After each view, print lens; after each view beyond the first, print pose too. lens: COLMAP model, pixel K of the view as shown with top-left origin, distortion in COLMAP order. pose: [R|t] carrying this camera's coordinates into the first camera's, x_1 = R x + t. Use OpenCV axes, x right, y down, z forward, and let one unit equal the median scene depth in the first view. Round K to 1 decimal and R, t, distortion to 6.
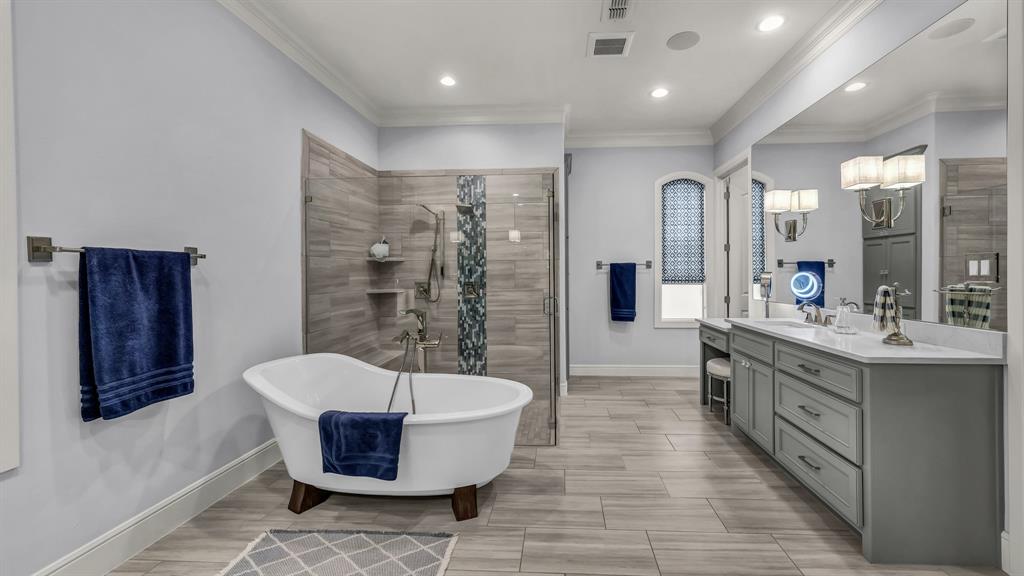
lens RADIAL K [[387.3, 0, 557.9], [0, 387.3, 275.7], [0, 0, 1]] dist [0.002528, 0.000417]
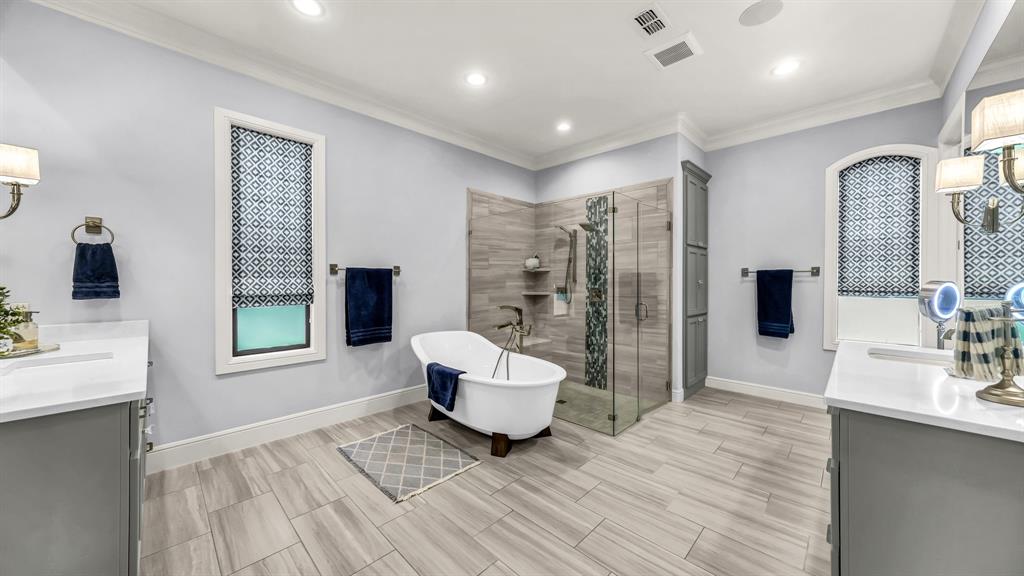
lens RADIAL K [[348.5, 0, 517.4], [0, 348.5, 282.8], [0, 0, 1]] dist [-0.001137, 0.001053]
pose [[0.760414, 0.011036, -0.649345, 0.402455], [-0.010229, 0.999935, 0.005016, -0.003004], [0.649358, 0.002828, 0.760478, 0.057247]]
